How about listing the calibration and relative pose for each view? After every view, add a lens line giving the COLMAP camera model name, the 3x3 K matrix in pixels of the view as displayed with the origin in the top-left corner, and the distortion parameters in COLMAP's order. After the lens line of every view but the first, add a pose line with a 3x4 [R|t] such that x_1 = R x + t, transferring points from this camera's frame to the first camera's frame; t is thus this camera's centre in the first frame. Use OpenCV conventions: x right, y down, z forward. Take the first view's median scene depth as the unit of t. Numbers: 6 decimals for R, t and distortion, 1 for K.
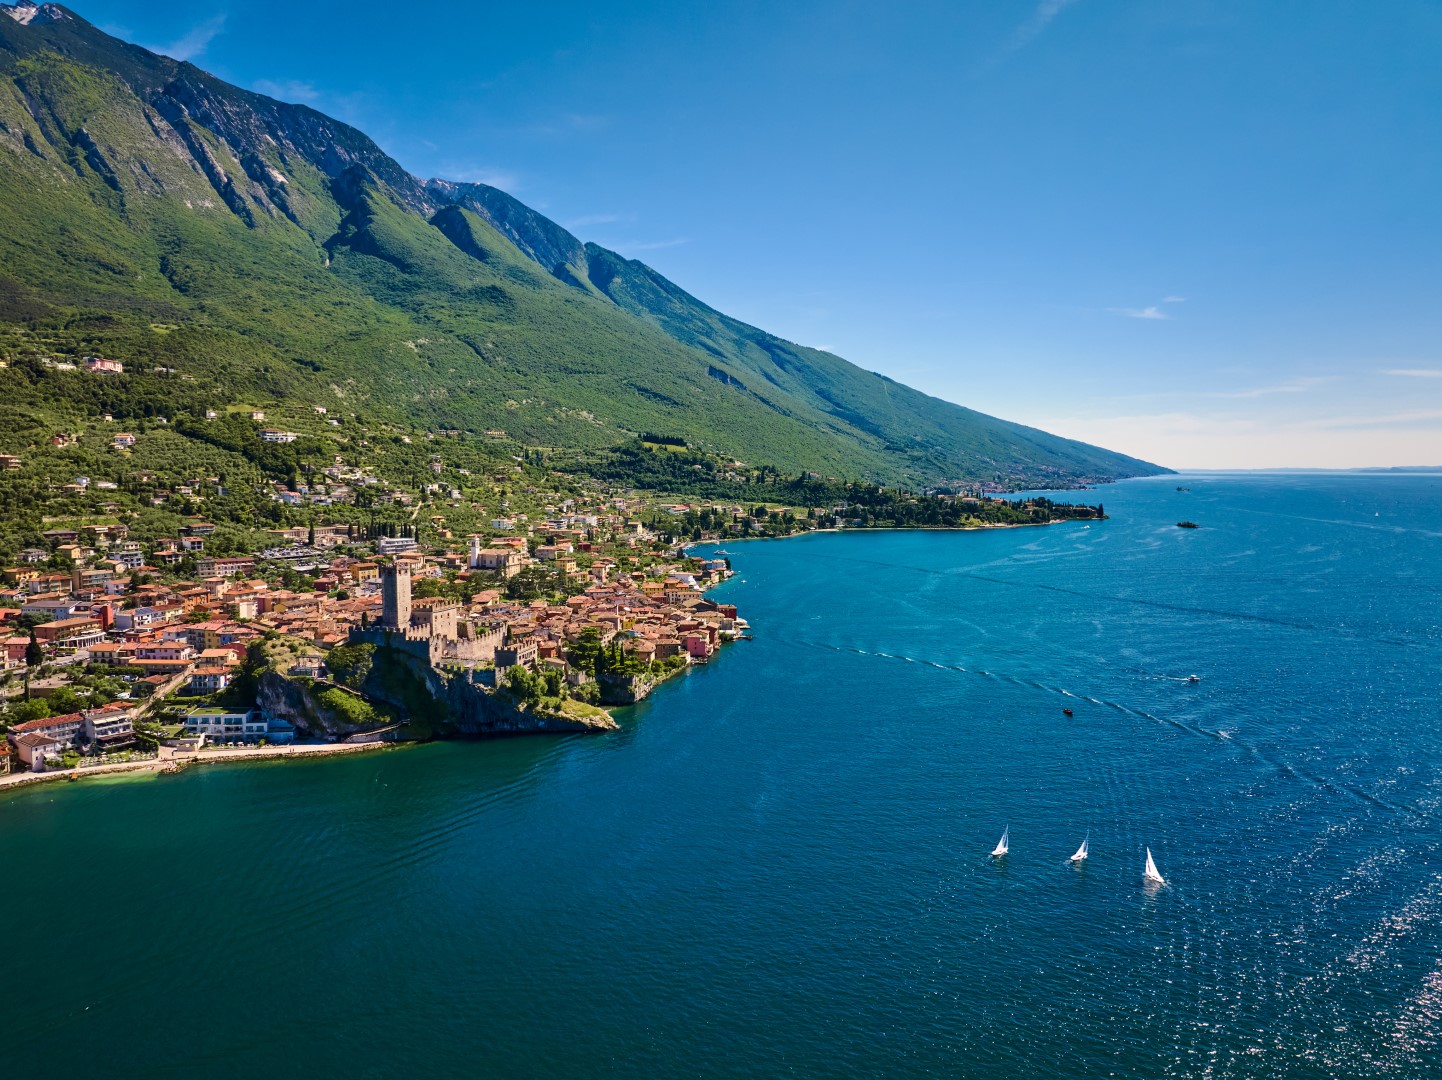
lens RADIAL K [[1009.1, 0, 721.0], [0, 1009.1, 540.0], [0, 0, 1]] dist [-0.032778, -0.004733]
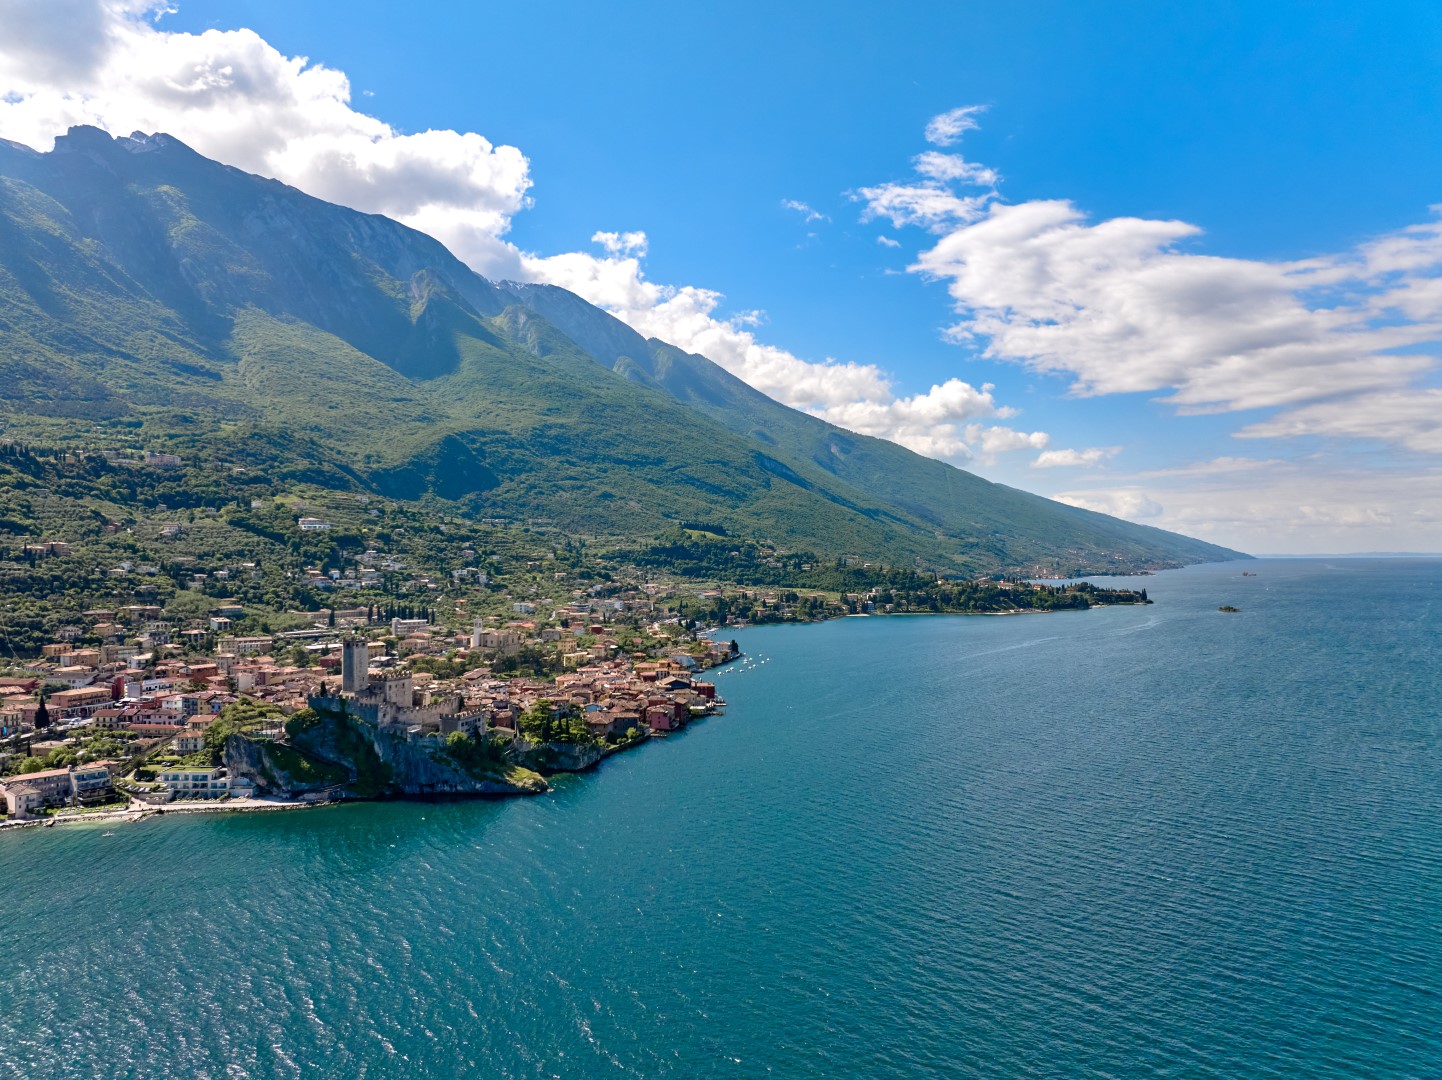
lens RADIAL K [[1009.1, 0, 721.0], [0, 1009.1, 540.0], [0, 0, 1]] dist [-0.032778, -0.004733]
pose [[0.997676, -0.005177, -0.067943, 0.082945], [-0.000737, 0.996231, -0.086734, 0.006548], [0.068136, 0.086583, 0.993912, -0.042759]]
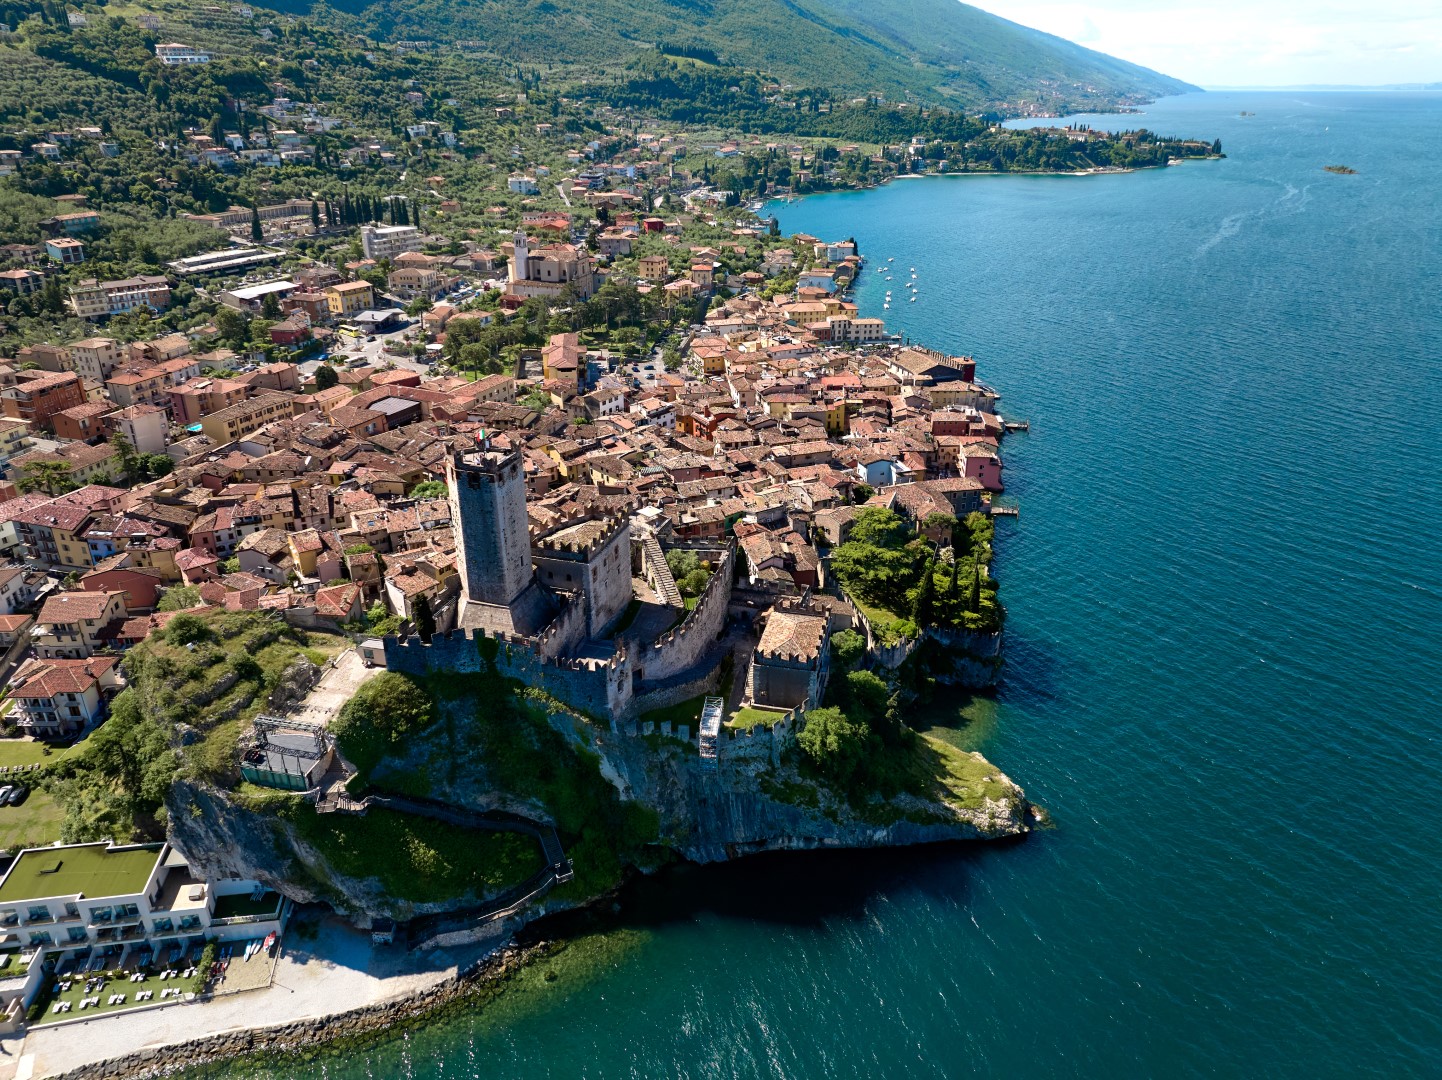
lens RADIAL K [[1023.3, 0, 721.0], [0, 1023.3, 540.0], [0, 0, 1]] dist [-0.066999, 0.049766]
pose [[0.999847, -0.010584, 0.013906, -0.130756], [0.005120, 0.938241, 0.345943, -0.039895], [-0.016709, -0.345819, 0.938152, 0.343106]]
